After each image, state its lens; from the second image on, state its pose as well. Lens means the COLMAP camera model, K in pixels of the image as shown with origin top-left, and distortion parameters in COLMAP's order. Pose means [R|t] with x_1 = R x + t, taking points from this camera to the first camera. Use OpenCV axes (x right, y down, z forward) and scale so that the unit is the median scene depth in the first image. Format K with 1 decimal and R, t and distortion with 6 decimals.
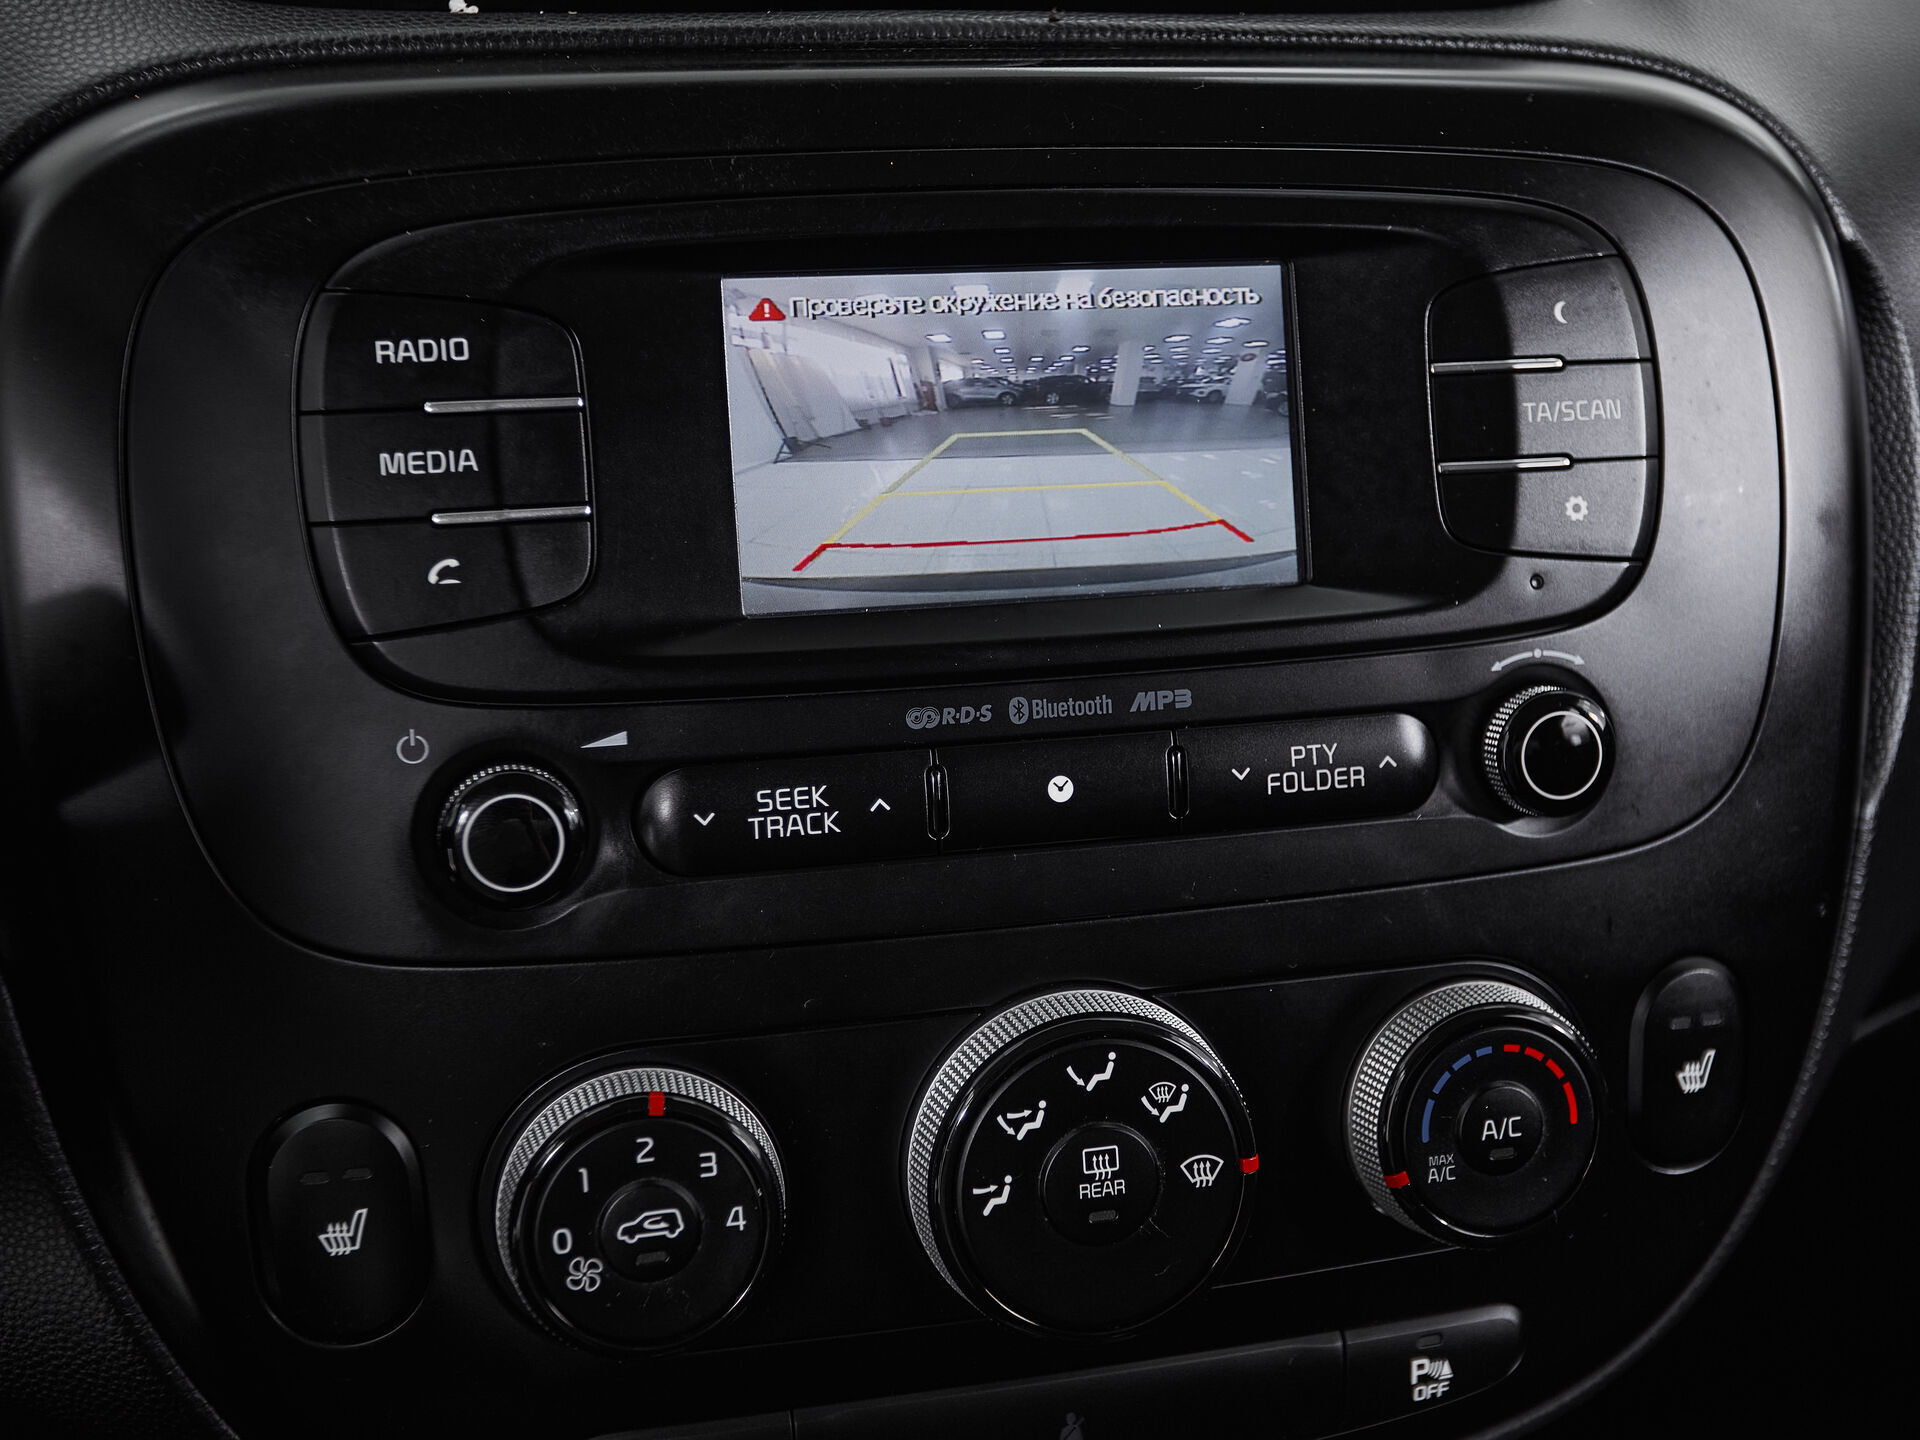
lens RADIAL K [[2473.0, 0, 1041.6], [0, 2473.0, 655.0], [0, 0, 1]] dist [-0.010931, -0.000257]
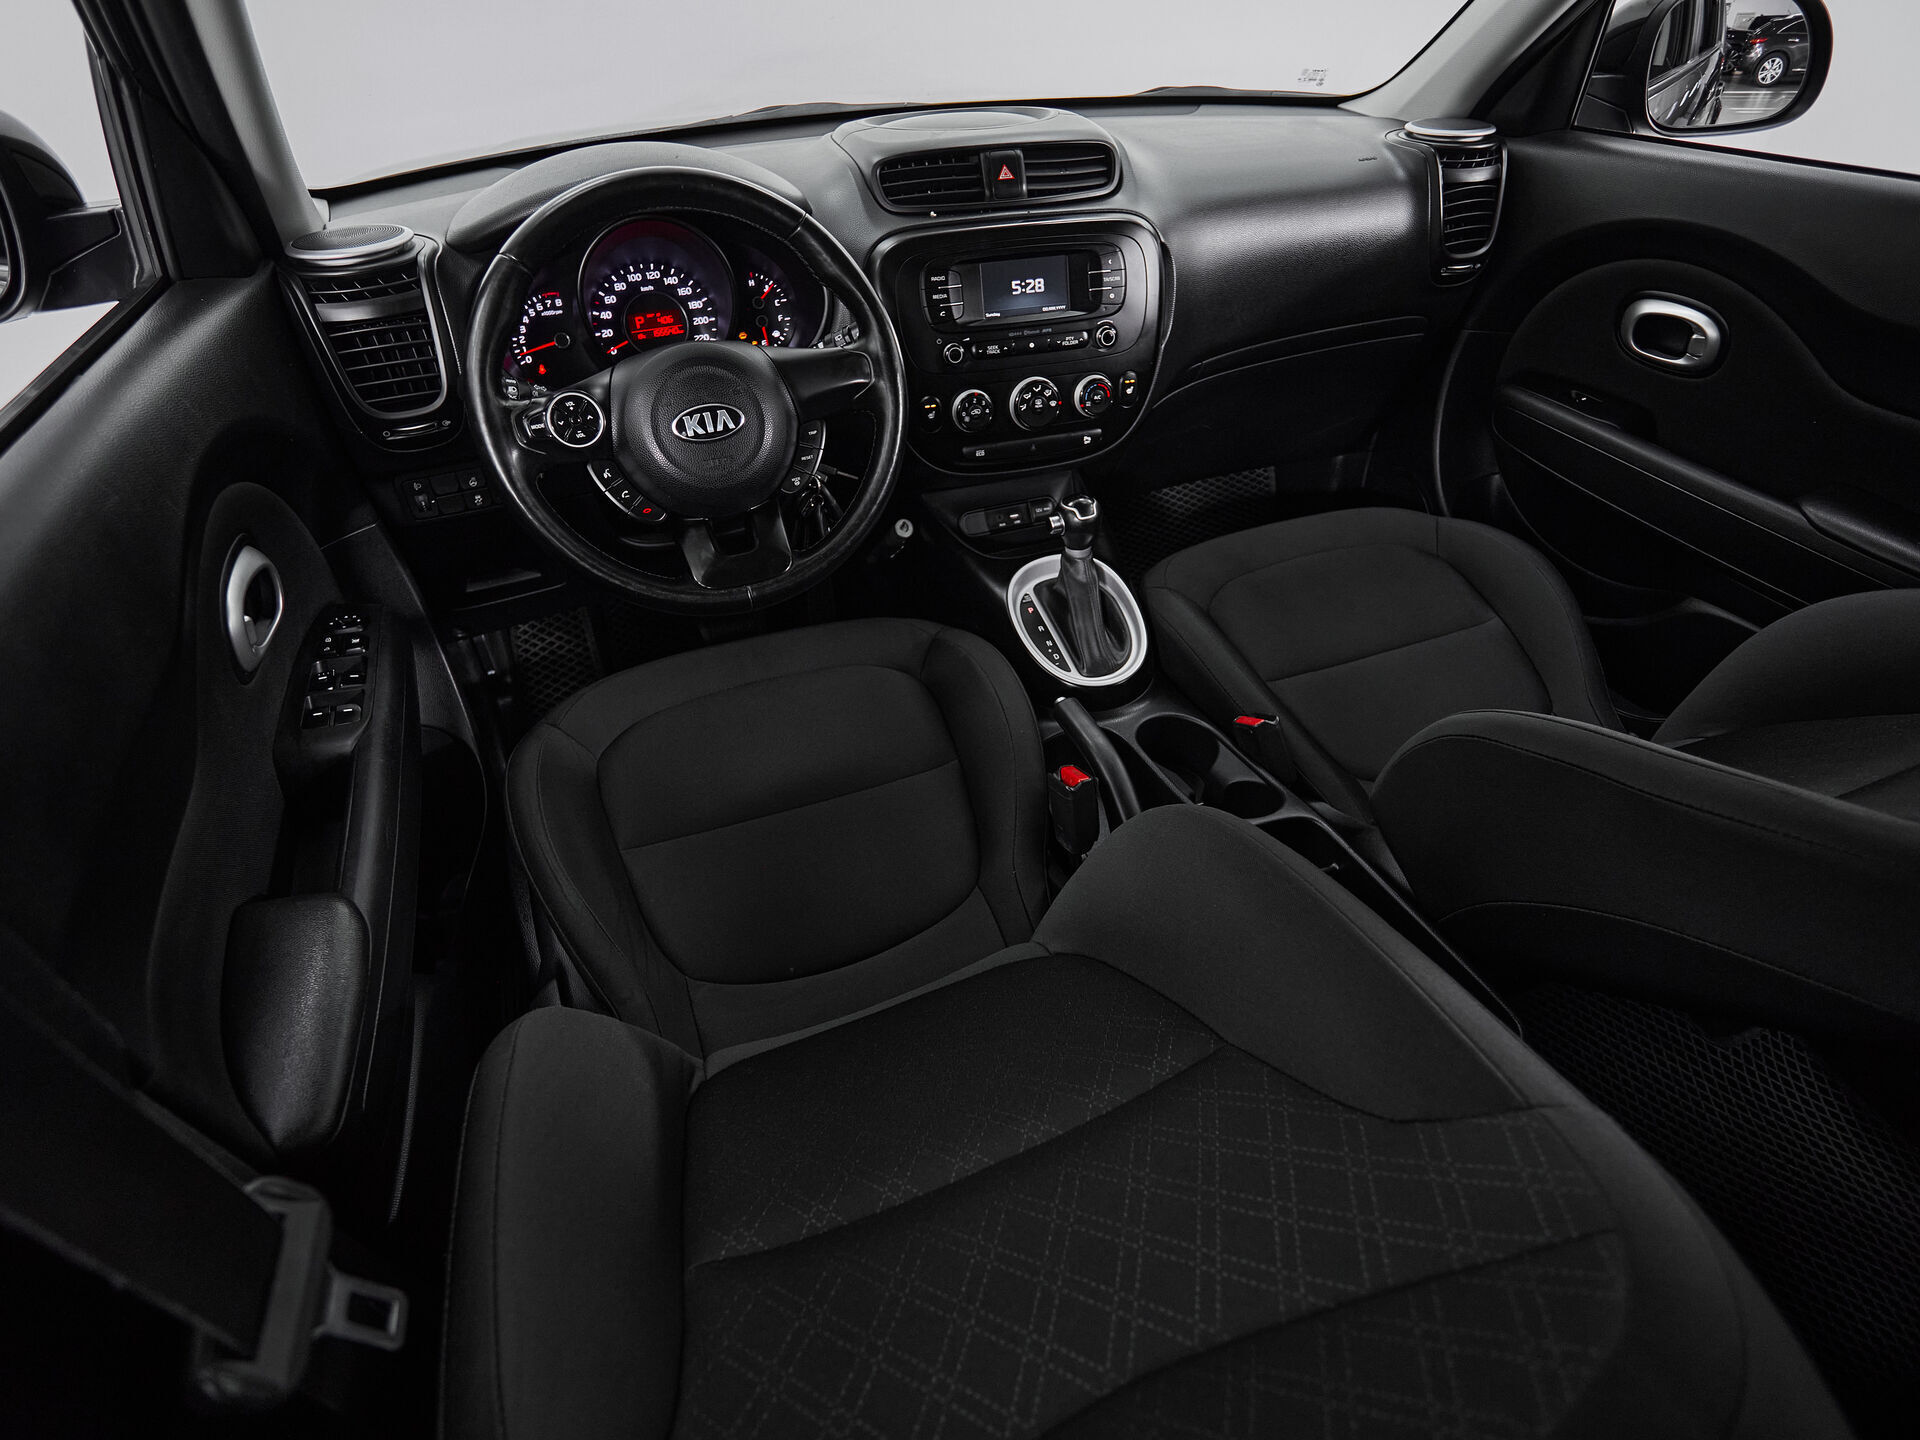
lens RADIAL K [[991.4, 0, 959.5], [0, 991.4, 713.2], [0, 0, 1]] dist [-0.004146, -0.000871]
pose [[0.999520, -0.029051, -0.010806, -0.191657], [0.030985, 0.927420, 0.372736, -0.027936], [-0.000806, -0.372892, 0.927875, -1.890474]]
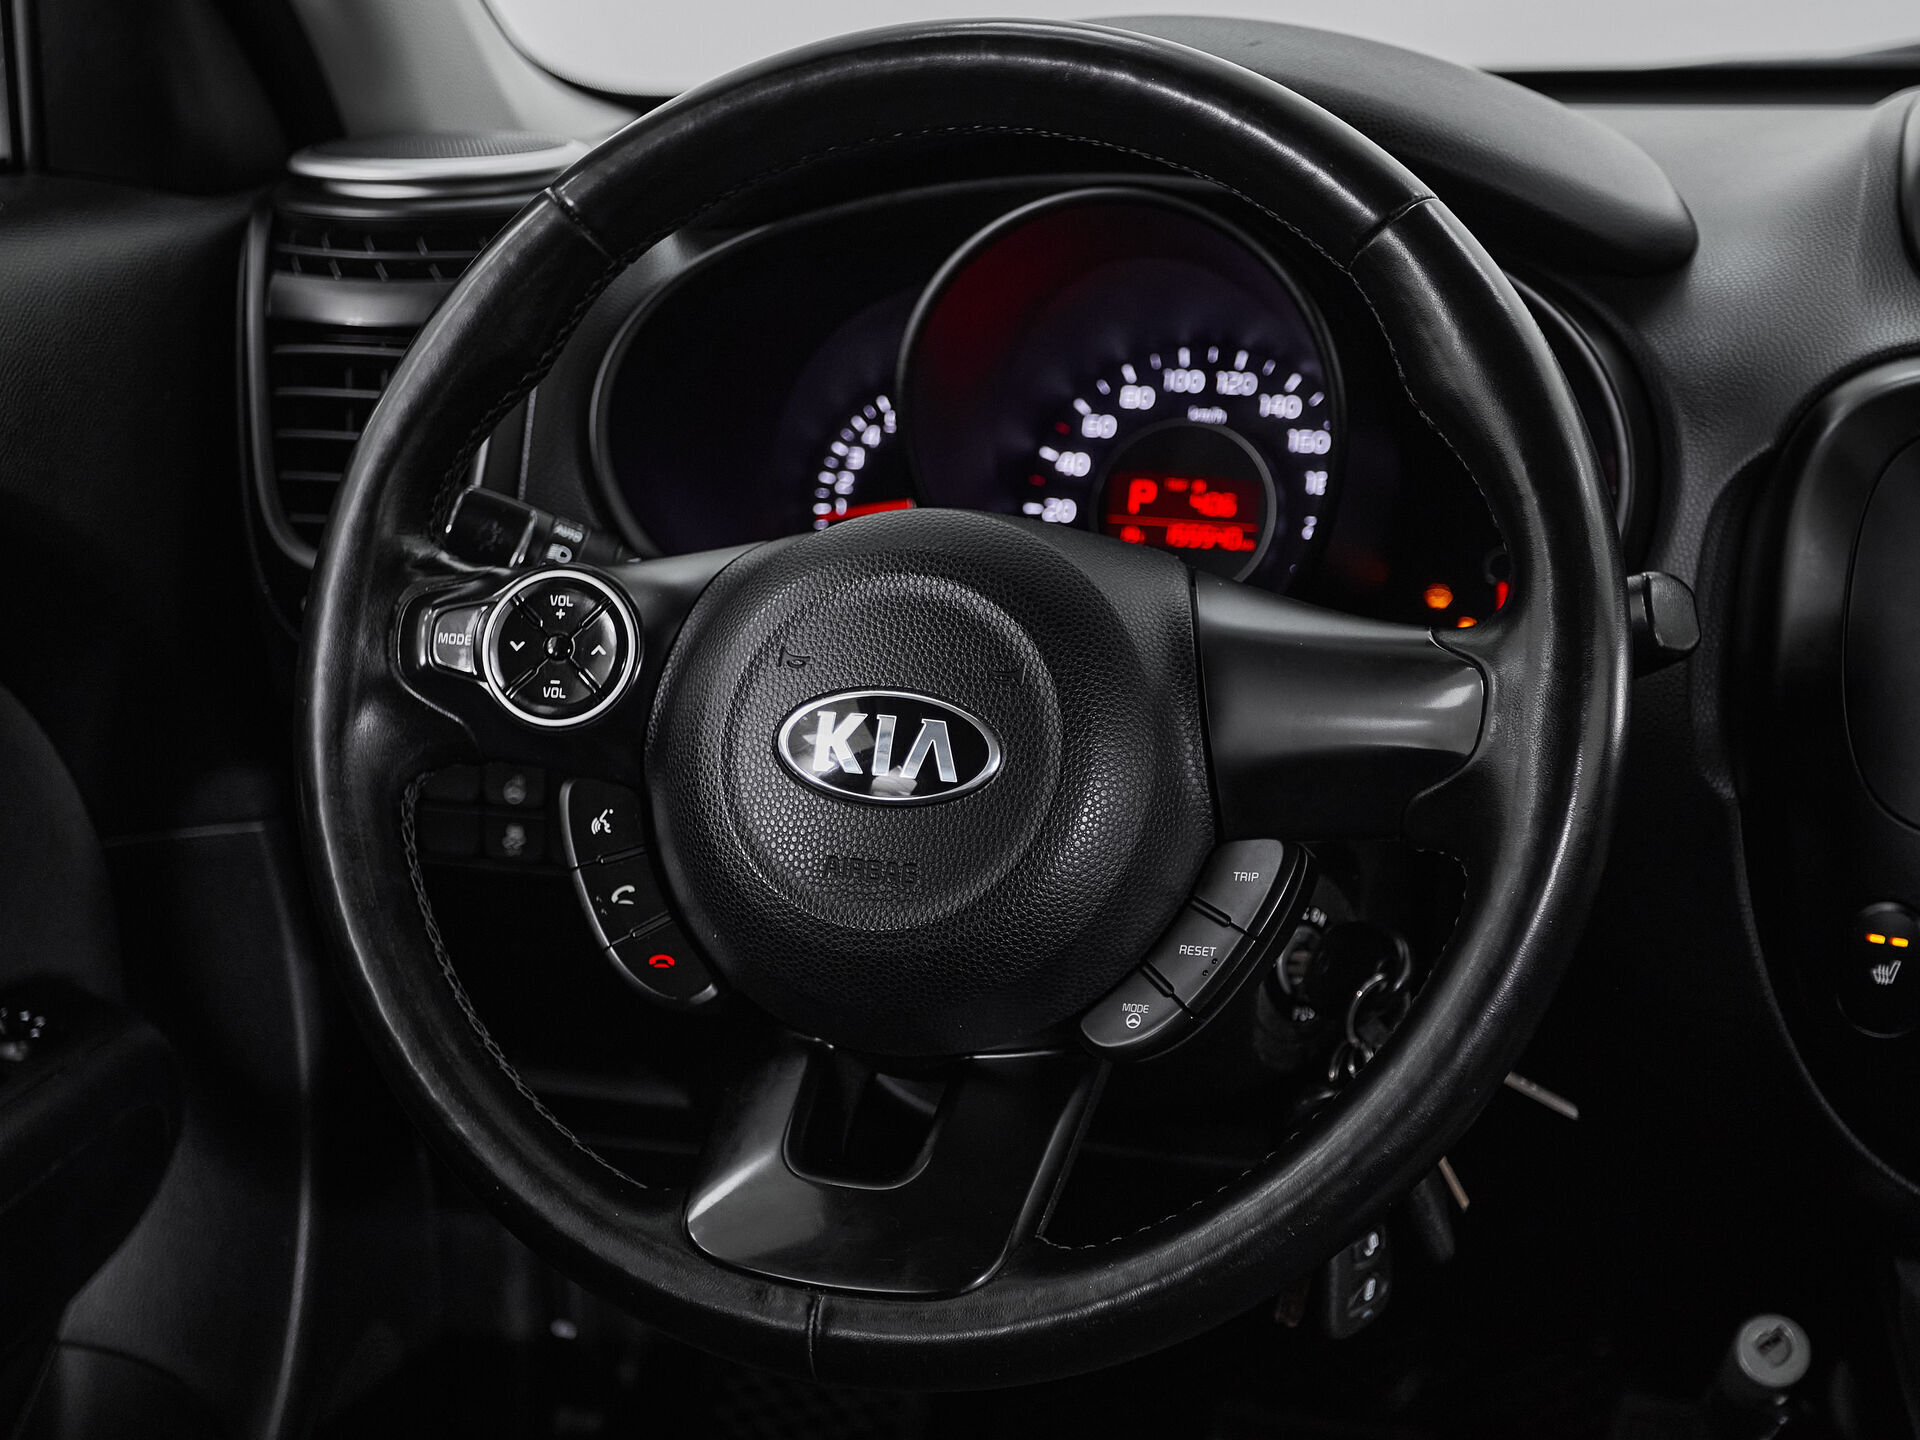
lens RADIAL K [[2747.1, 0, 928.9], [0, 2747.1, 780.3], [0, 0, 1]] dist [0.041731, 0.027419]
pose [[0.769698, 0.191849, -0.608900, 0.399889], [-0.170674, 0.980899, 0.093311, 0.017738], [0.615171, 0.032102, 0.787740, -1.085576]]
